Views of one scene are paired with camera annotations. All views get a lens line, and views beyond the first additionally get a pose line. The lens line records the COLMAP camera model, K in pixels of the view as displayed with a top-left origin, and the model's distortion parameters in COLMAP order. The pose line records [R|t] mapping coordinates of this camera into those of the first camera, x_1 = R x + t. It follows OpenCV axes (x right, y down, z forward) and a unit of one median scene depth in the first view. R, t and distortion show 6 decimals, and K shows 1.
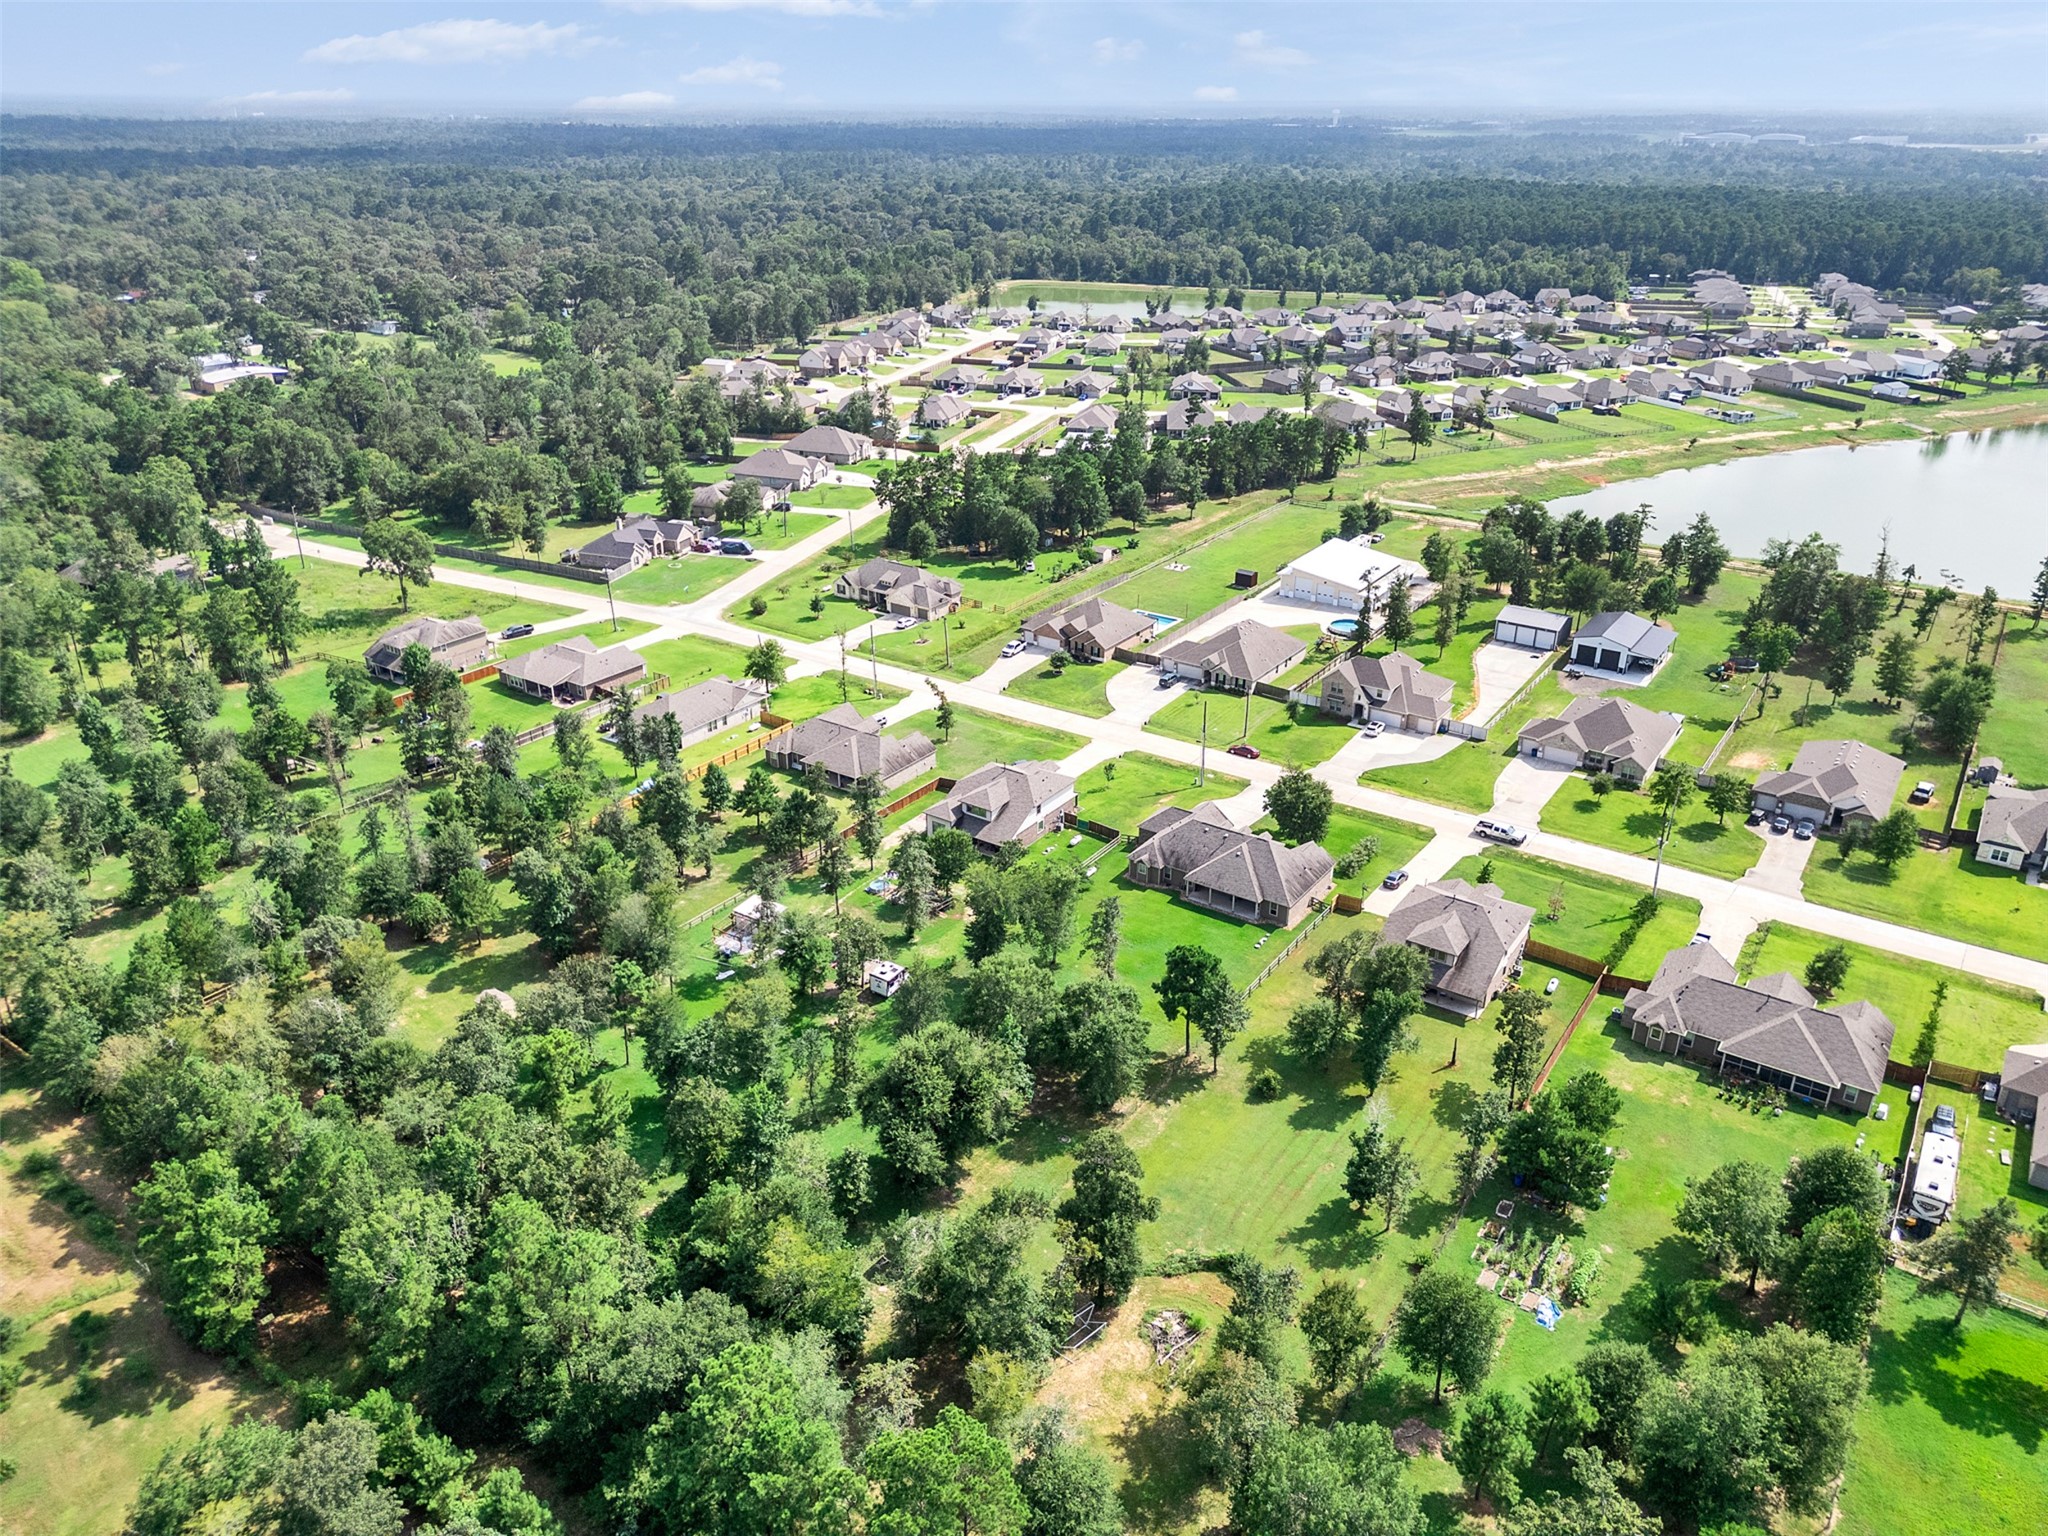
lens RADIAL K [[1447.8, 0, 1024.0], [0, 1447.8, 768.0], [0, 0, 1]] dist [0.082262, -0.093440]
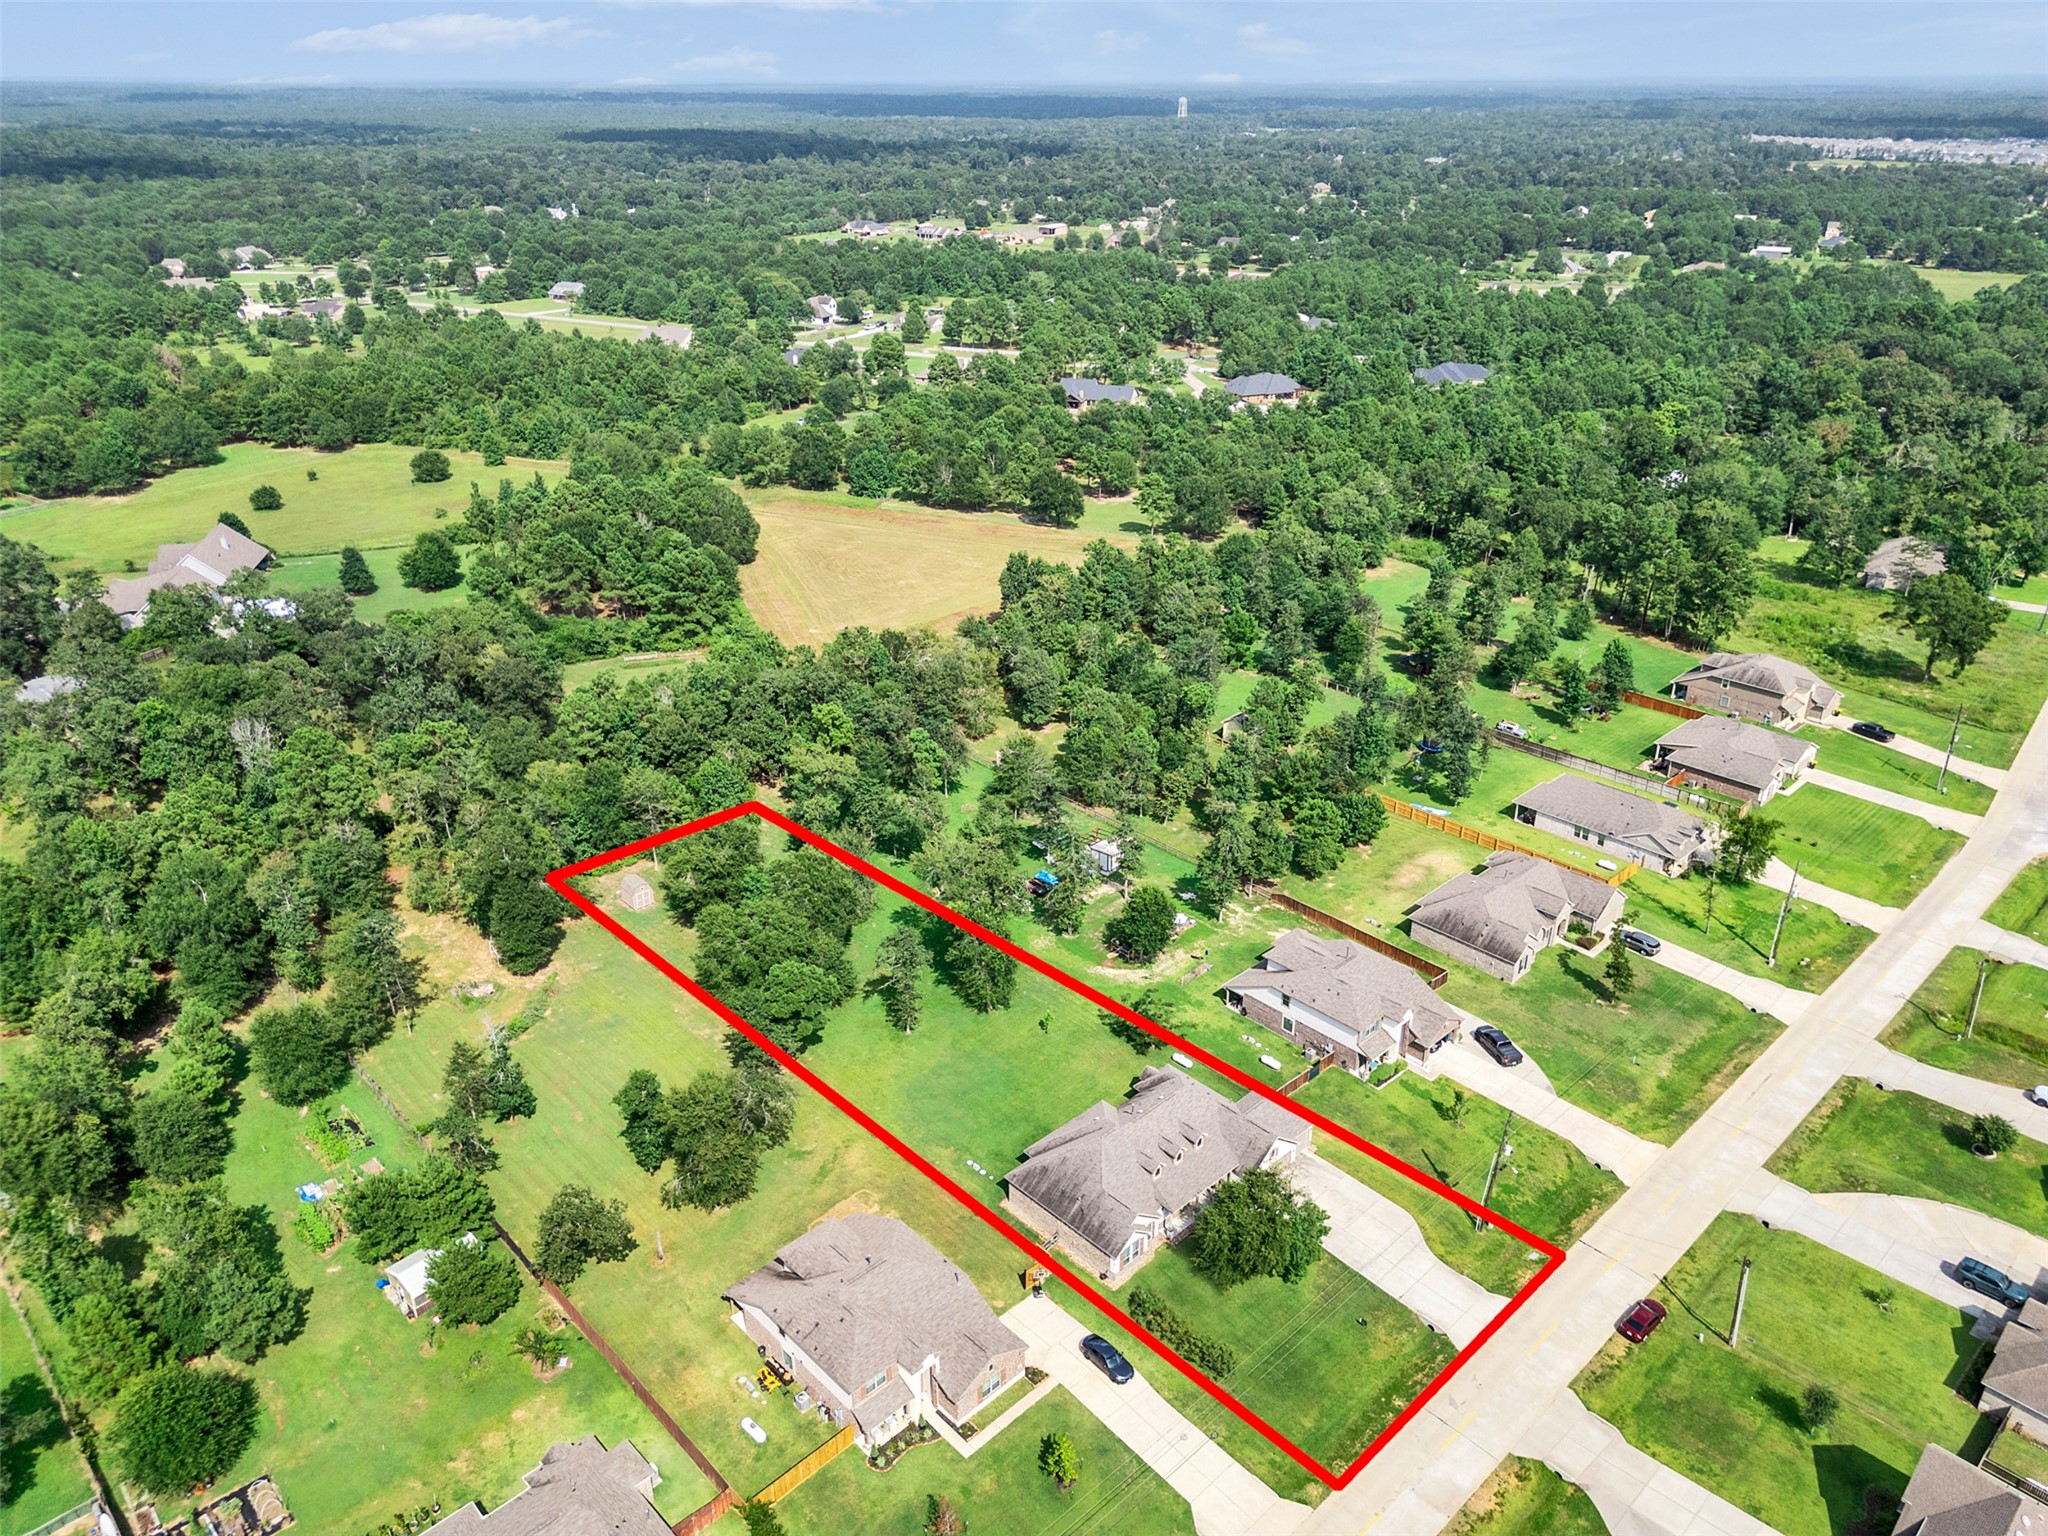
lens RADIAL K [[1447.8, 0, 1024.0], [0, 1447.8, 768.0], [0, 0, 1]] dist [0.082262, -0.093440]
pose [[-0.209543, 0.421008, -0.882522, 0.542757], [-0.404774, 0.784244, 0.470233, -0.304659], [0.890084, 0.455756, 0.006080, 0.657976]]
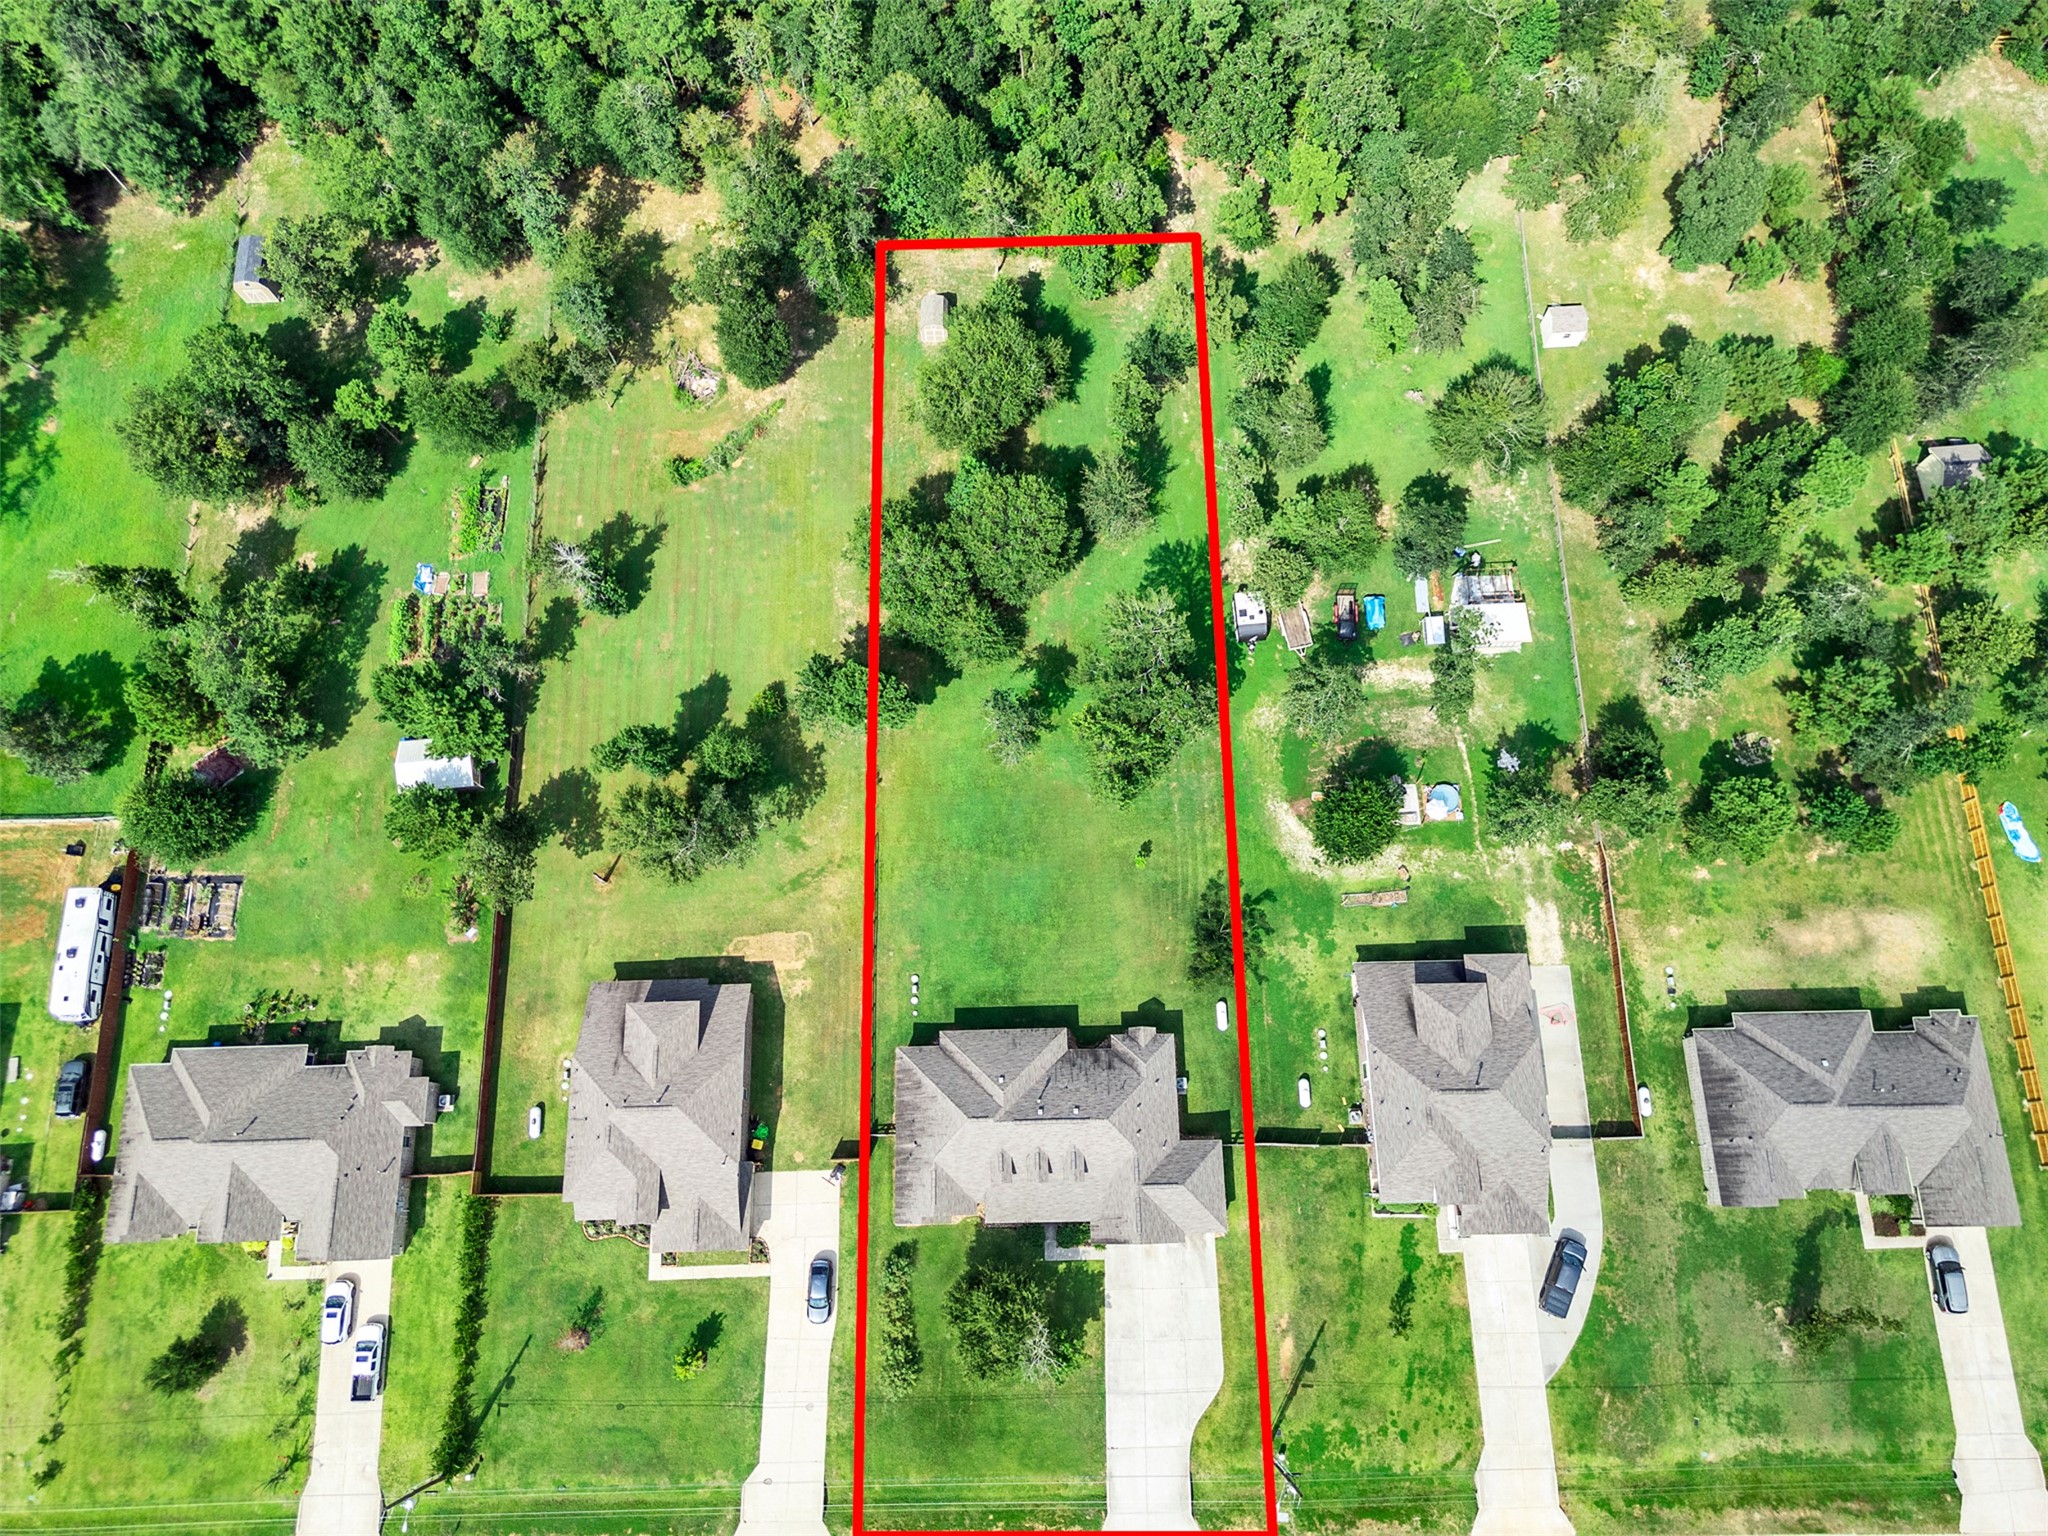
lens RADIAL K [[1447.8, 0, 1024.0], [0, 1447.8, 768.0], [0, 0, 1]] dist [0.082262, -0.093440]
pose [[-0.814863, 0.560566, -0.147528, 0.116441], [-0.220663, -0.064640, 0.973206, -0.414359], [0.536010, 0.825583, 0.176369, 0.581435]]
